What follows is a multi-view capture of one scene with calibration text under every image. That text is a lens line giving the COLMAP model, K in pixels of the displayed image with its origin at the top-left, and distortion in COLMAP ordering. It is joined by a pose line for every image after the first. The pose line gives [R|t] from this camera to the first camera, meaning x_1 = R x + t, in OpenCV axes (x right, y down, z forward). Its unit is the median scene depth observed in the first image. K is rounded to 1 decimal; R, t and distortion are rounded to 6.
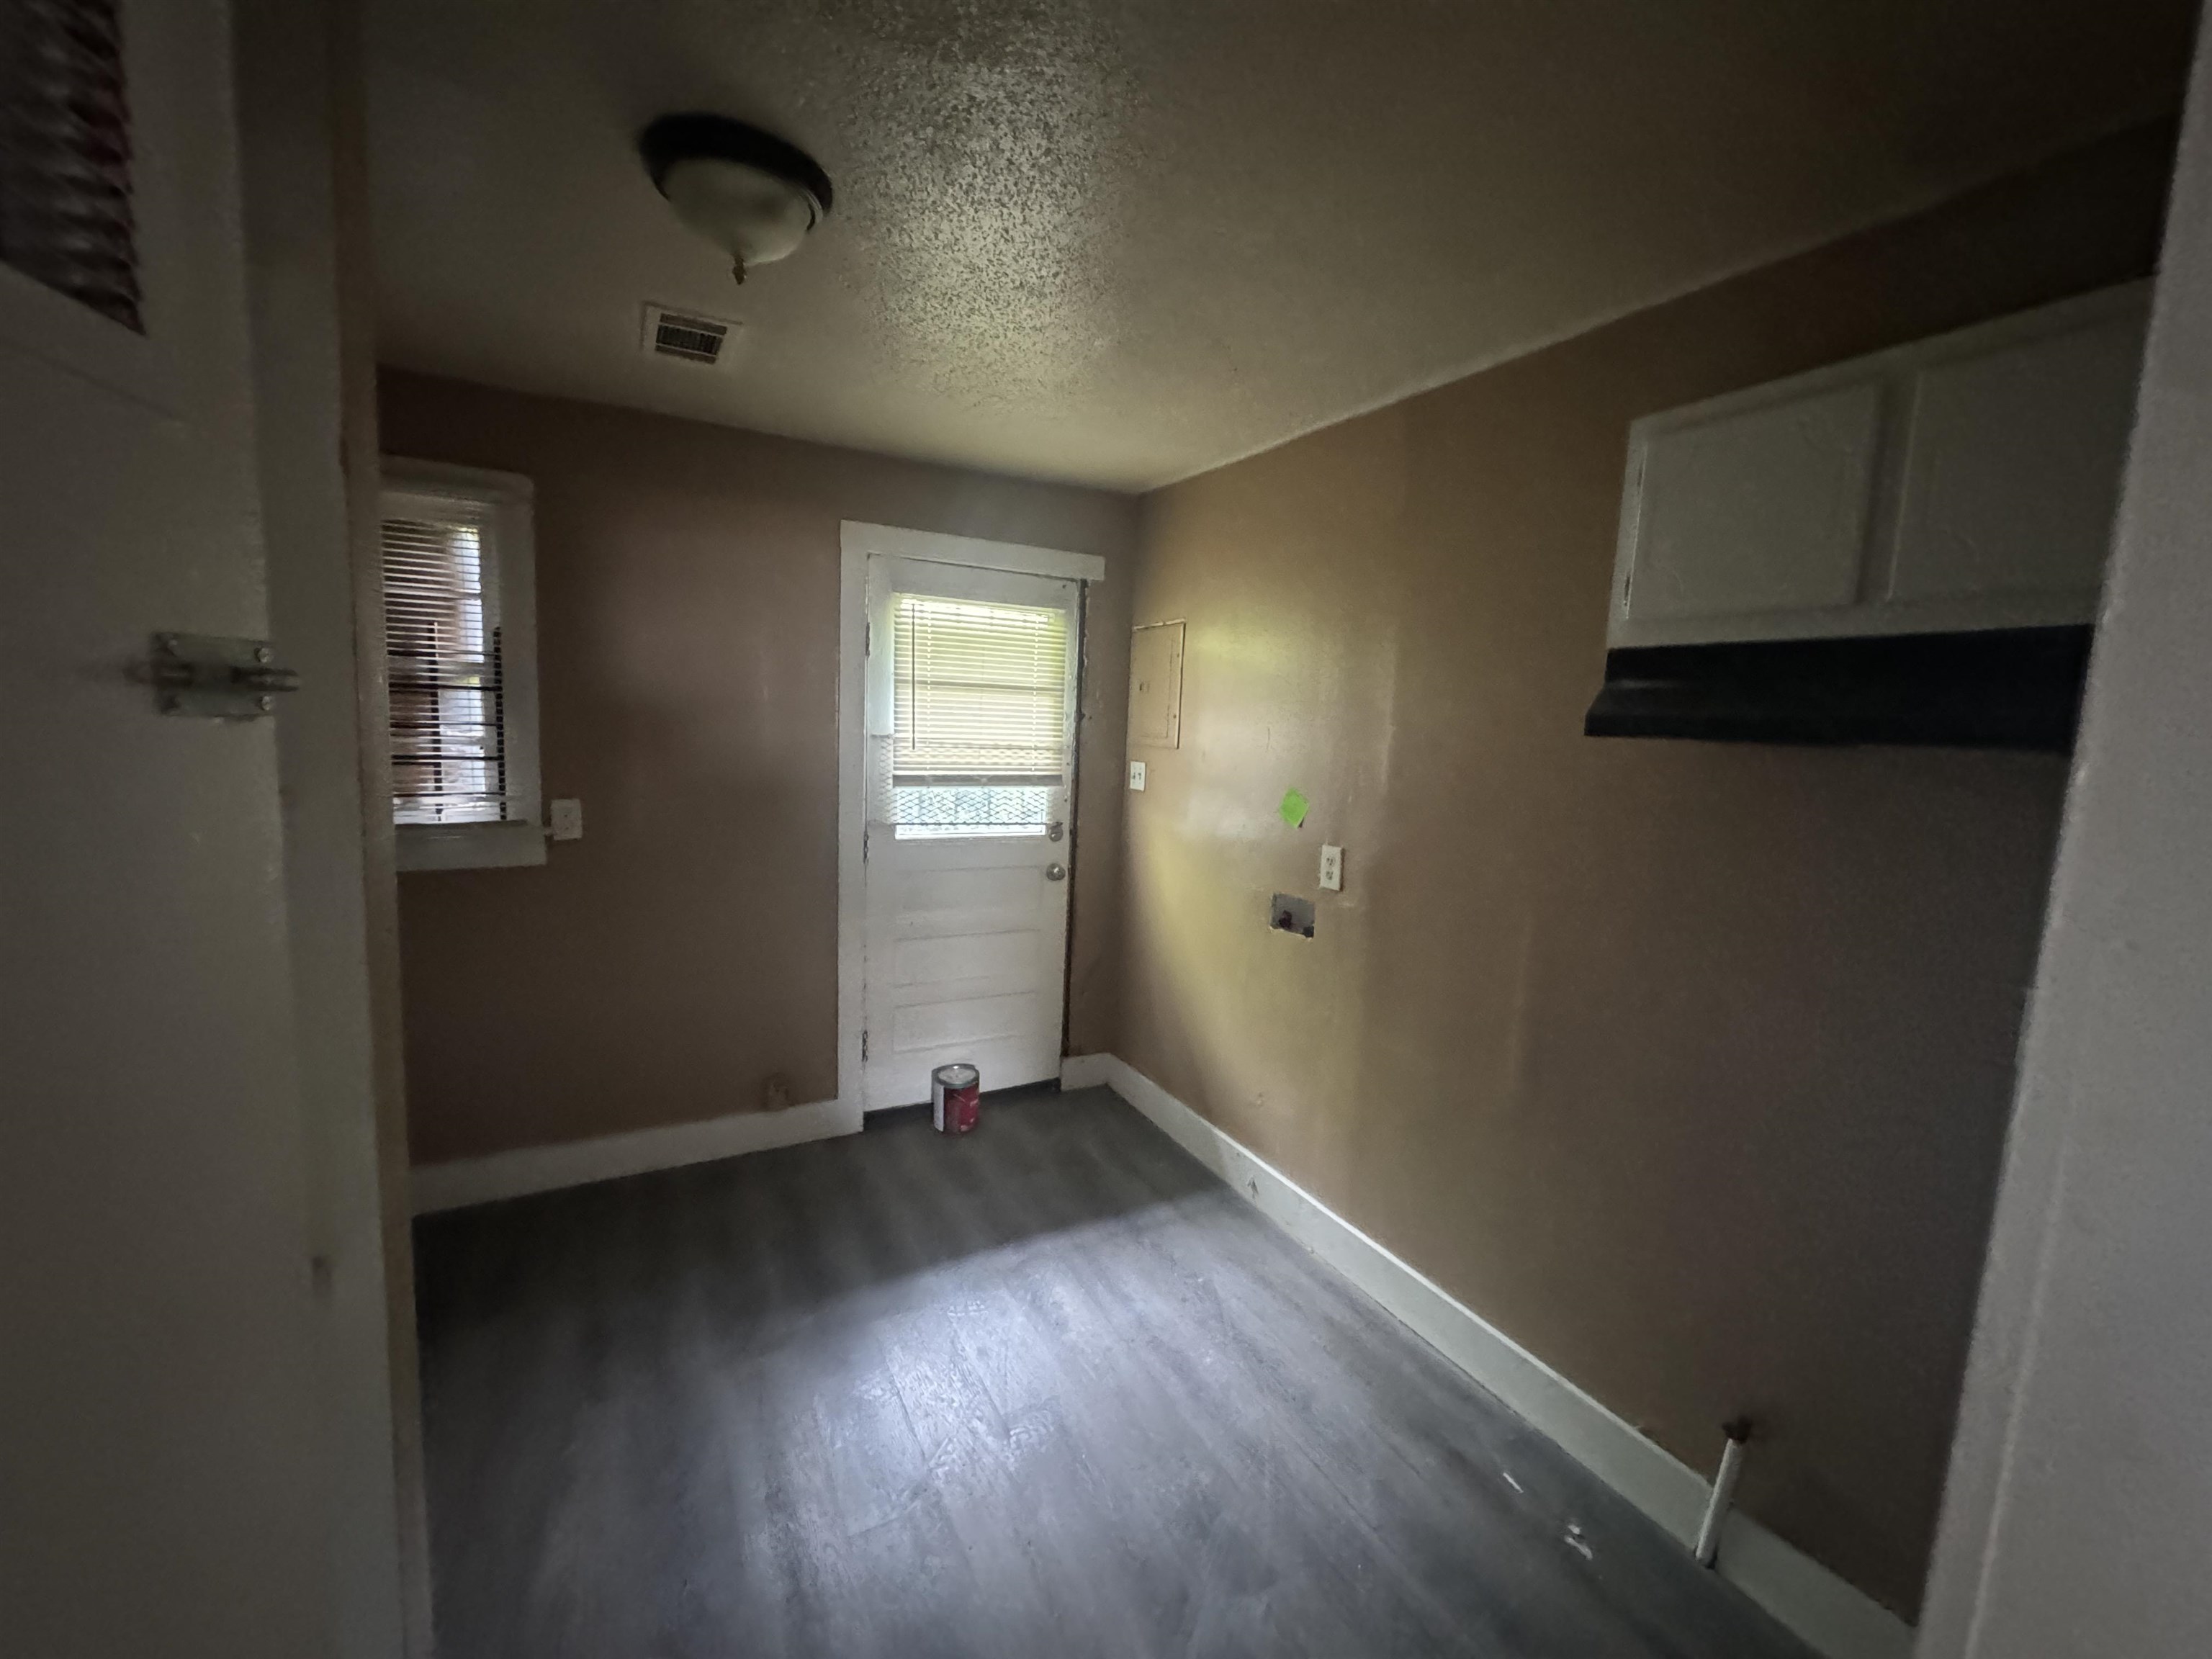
lens RADIAL K [[885.3, 0, 1095.6], [0, 885.3, 830.0], [0, 0, 1]] dist [-0.000872, 0.000162]
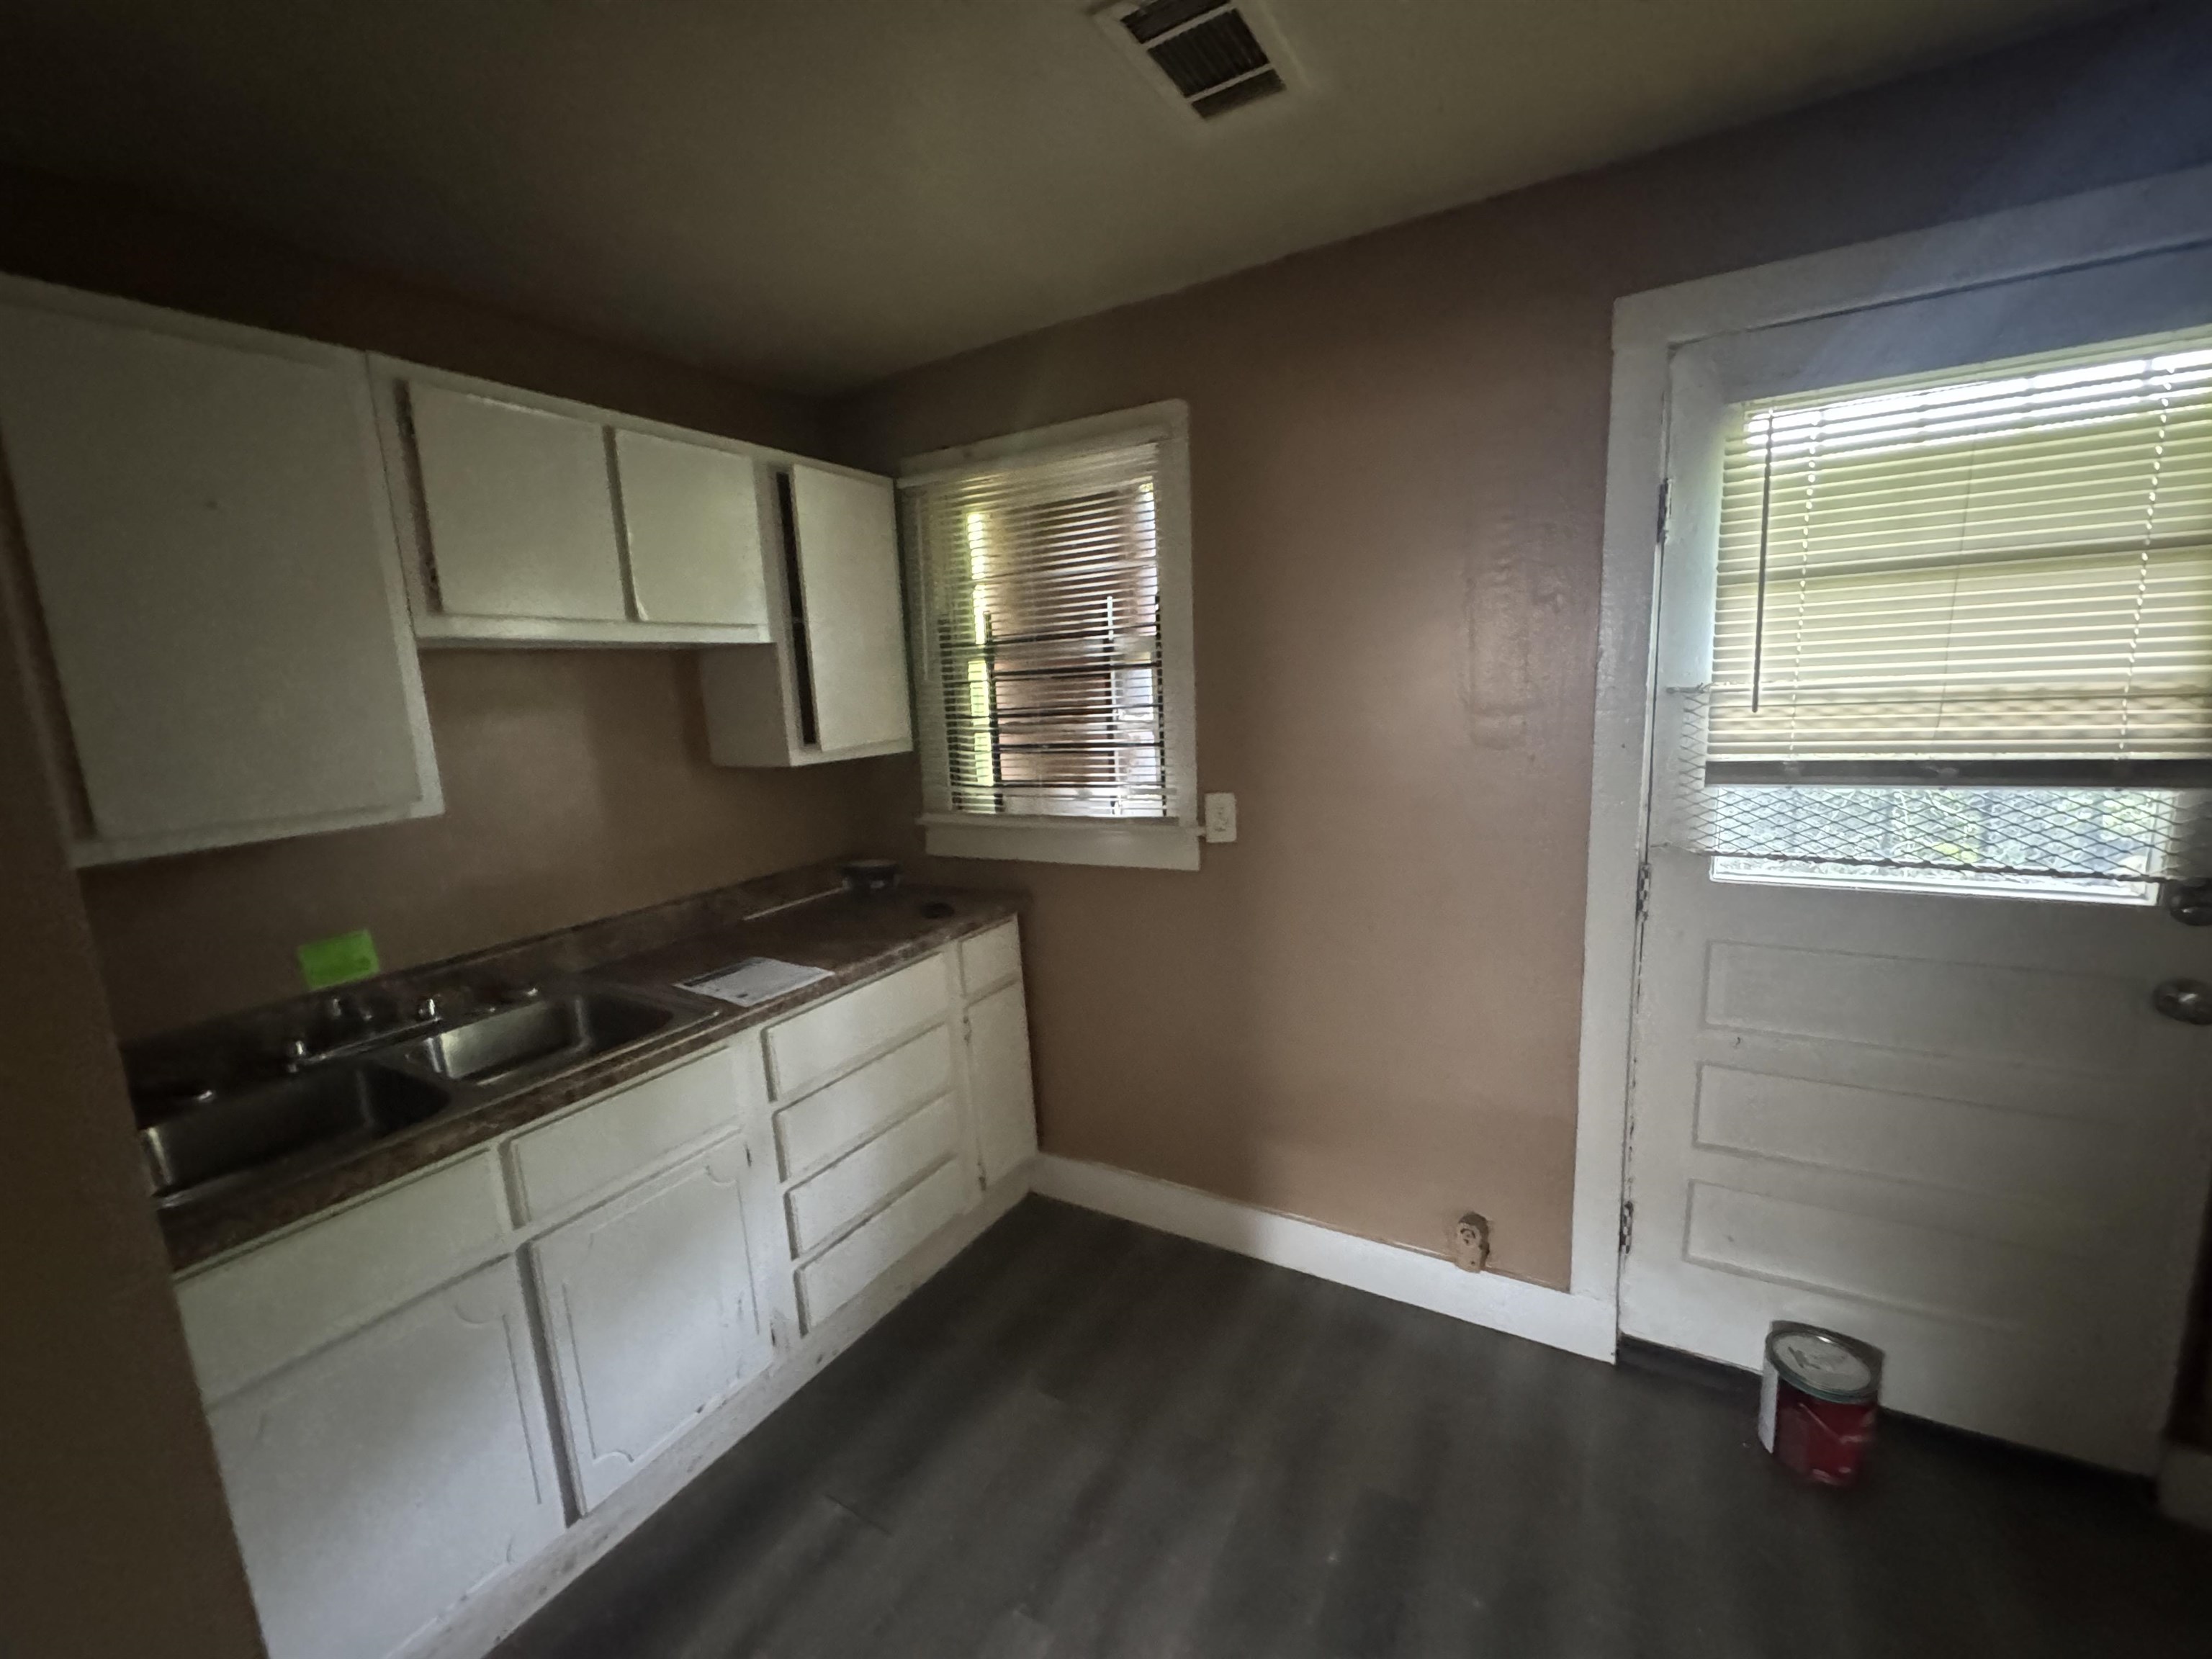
lens RADIAL K [[885.3, 0, 1122.8], [0, 885.3, 831.1], [0, 0, 1]] dist [-0.000872, 0.000162]
pose [[0.525547, 0.075754, -0.847385, 0.047143], [-0.034612, 0.997107, 0.067672, -0.052418], [0.850060, -0.006235, 0.526649, 0.496579]]
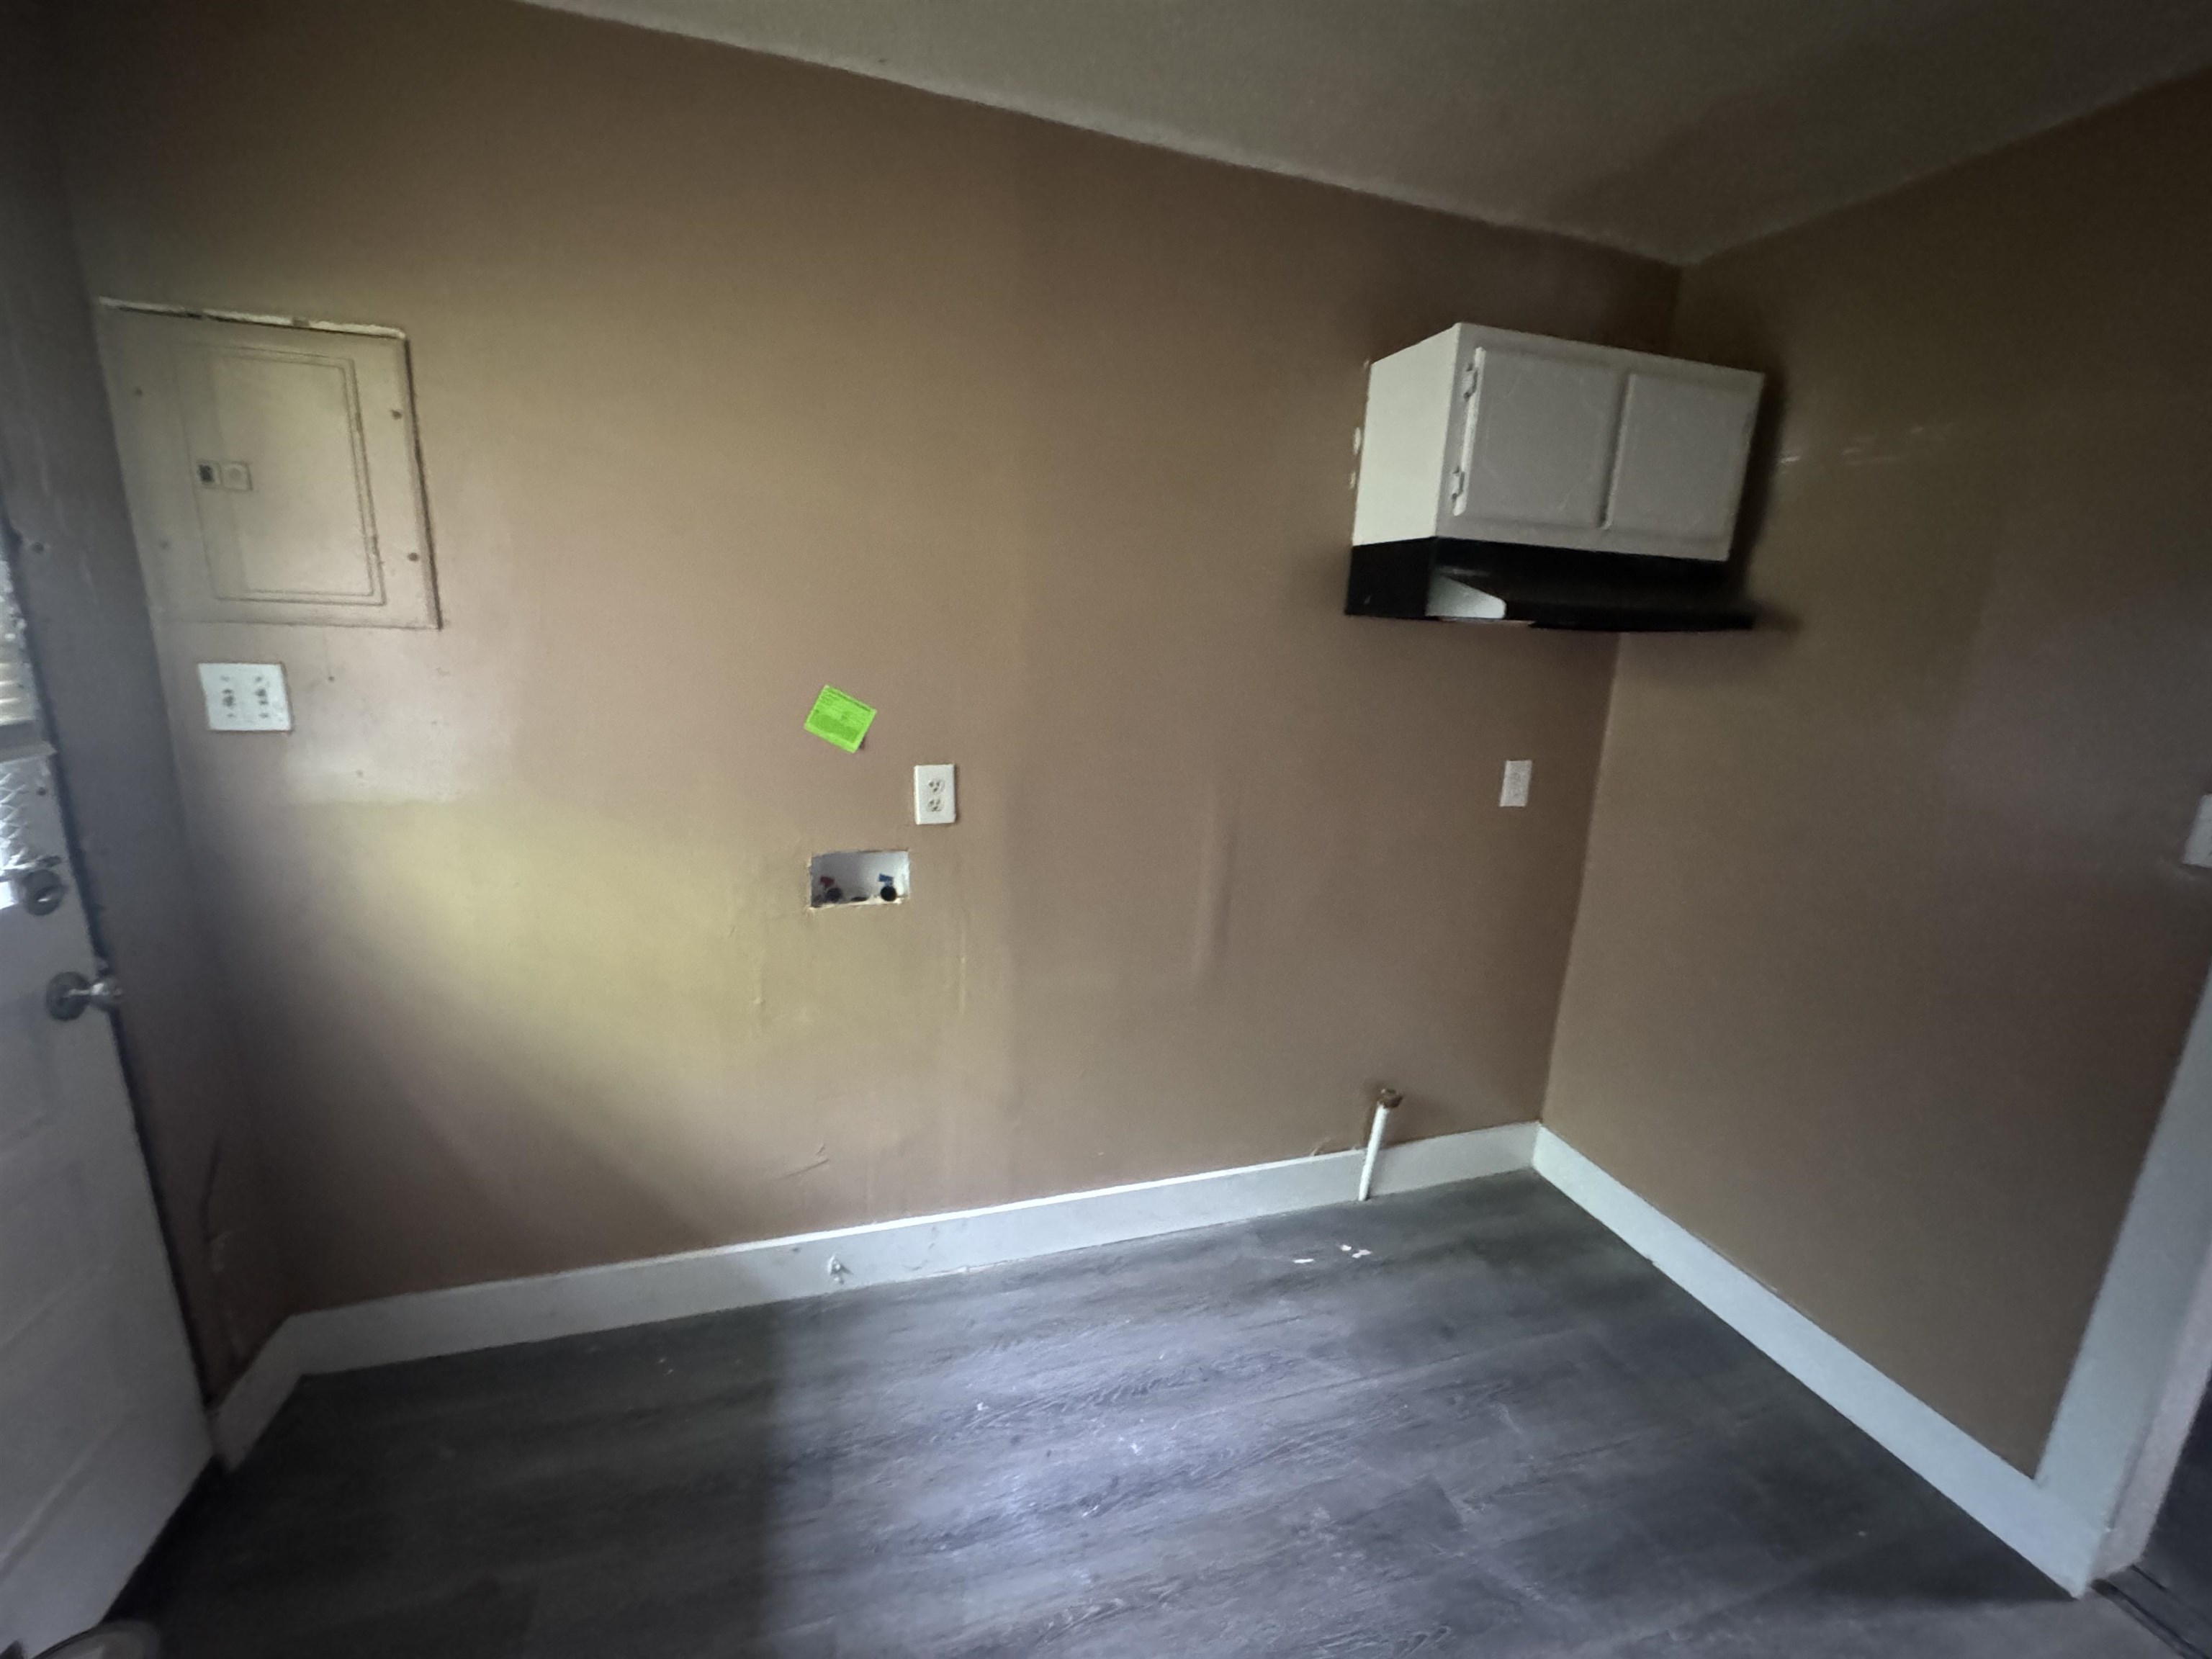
lens RADIAL K [[885.3, 0, 1105.0], [0, 885.3, 830.7], [0, 0, 1]] dist [-0.000872, 0.000162]
pose [[0.189526, -0.254927, 0.948205, -0.383379], [0.086812, 0.966276, 0.242434, -0.088256], [-0.978030, 0.036368, 0.205265, 0.691620]]
